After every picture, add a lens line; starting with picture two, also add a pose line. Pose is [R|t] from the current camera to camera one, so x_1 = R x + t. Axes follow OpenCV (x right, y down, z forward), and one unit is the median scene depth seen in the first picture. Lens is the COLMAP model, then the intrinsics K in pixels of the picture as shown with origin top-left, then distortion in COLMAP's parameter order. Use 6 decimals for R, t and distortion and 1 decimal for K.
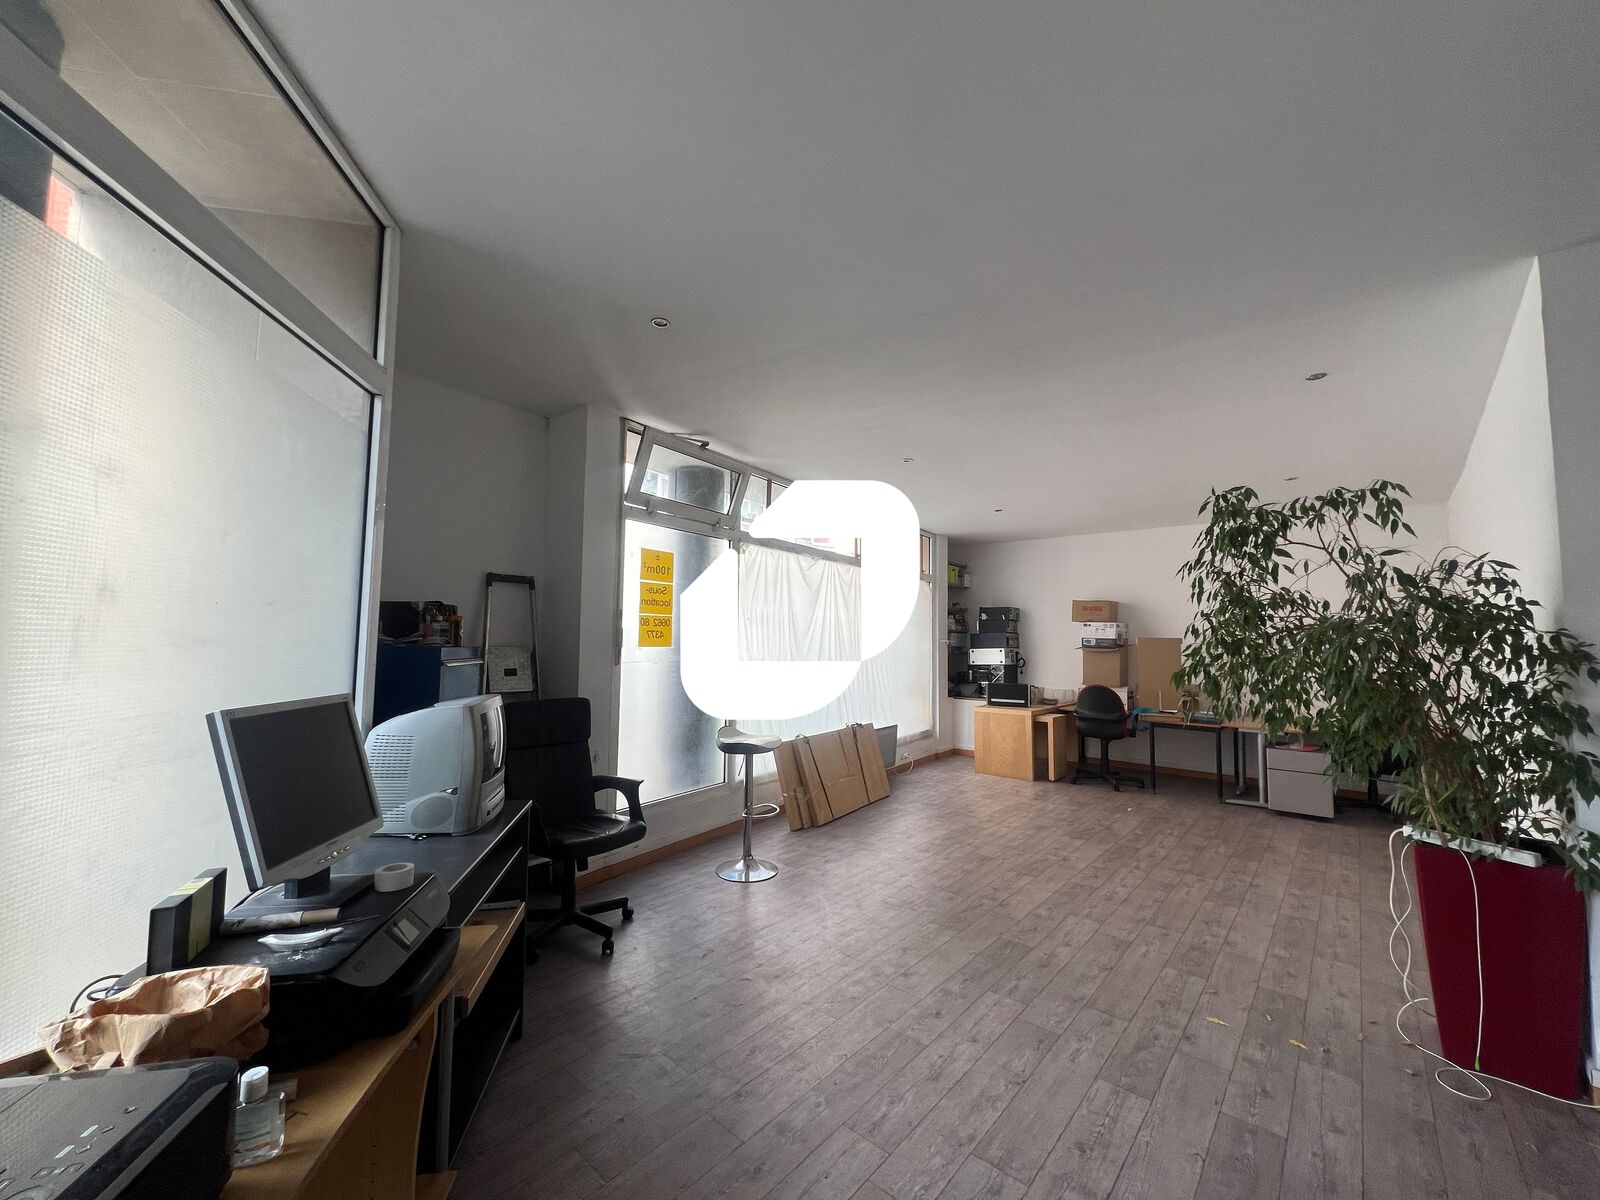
lens RADIAL K [[656.9, 0, 805.7], [0, 656.9, 600.7], [0, 0, 1]] dist [-0.000480, 0.000723]
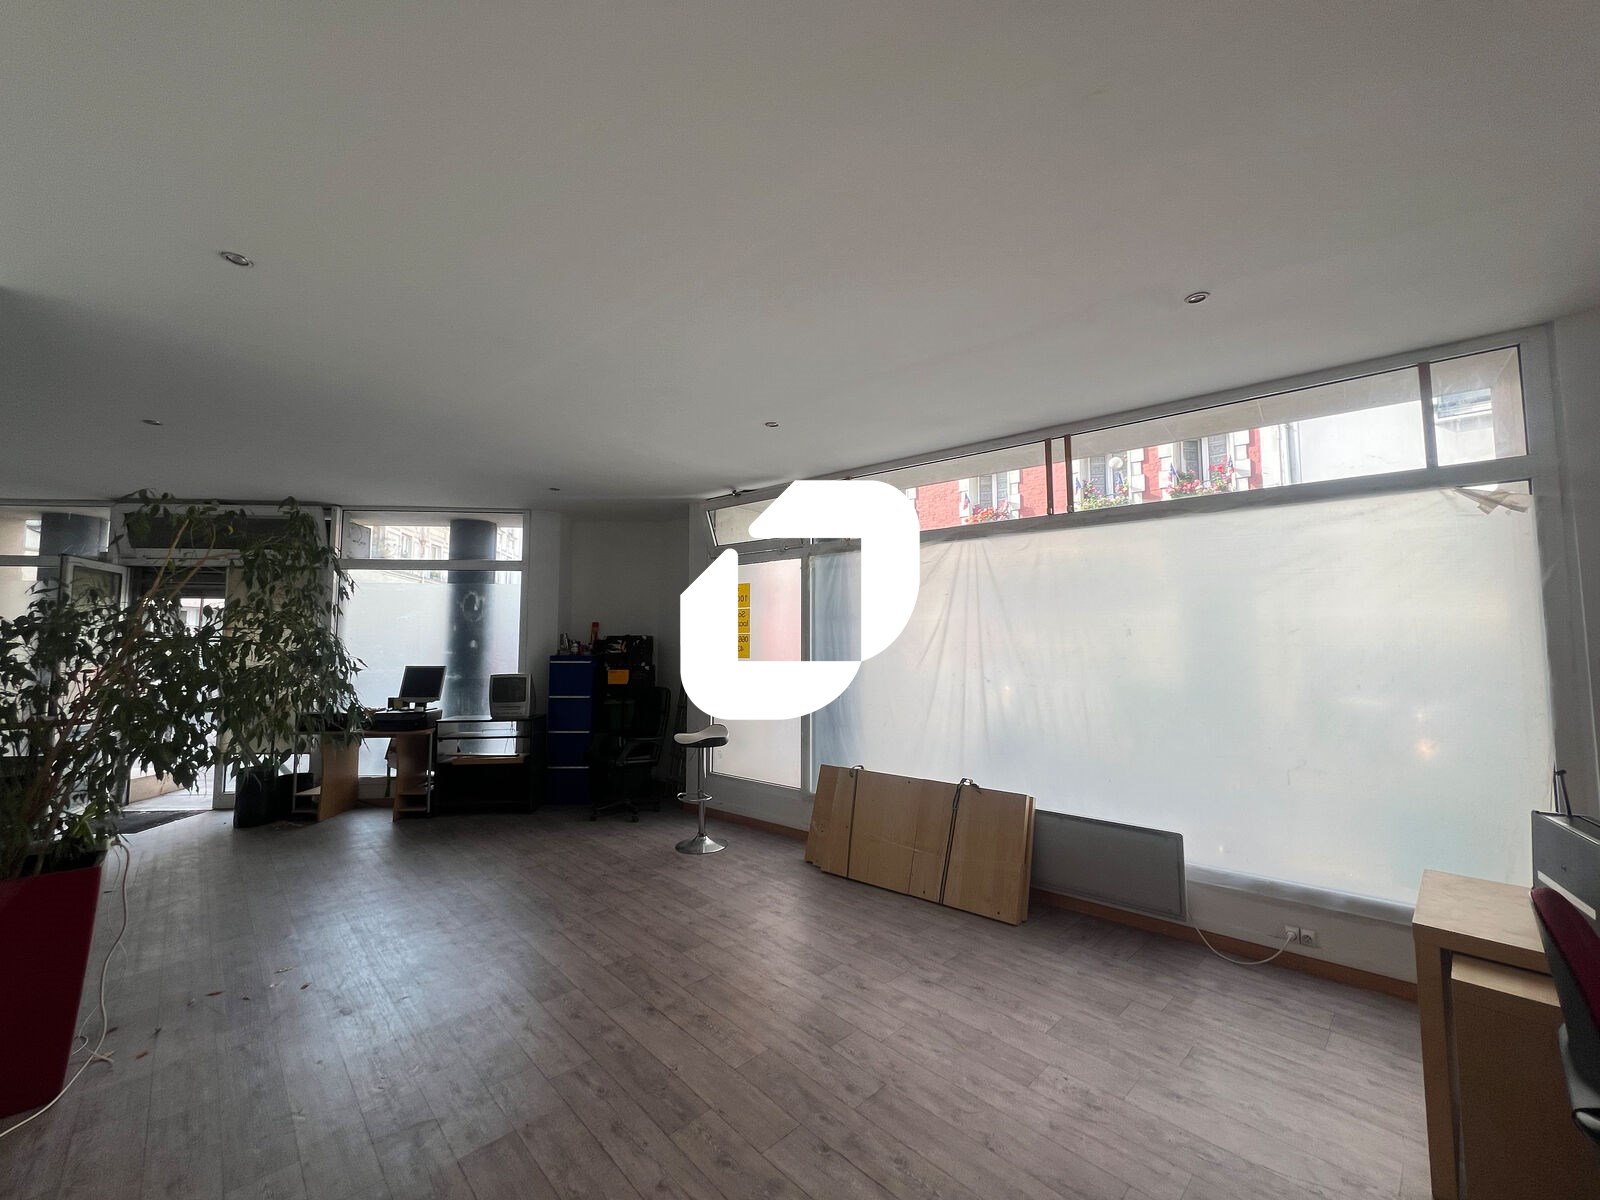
lens RADIAL K [[656.9, 0, 805.7], [0, 656.9, 600.7], [0, 0, 1]] dist [-0.000480, 0.000723]
pose [[-0.080482, -0.099536, -0.991774, 1.009210], [0.035485, 0.994085, -0.102648, 0.090331], [0.996124, -0.043454, -0.076474, 1.193771]]
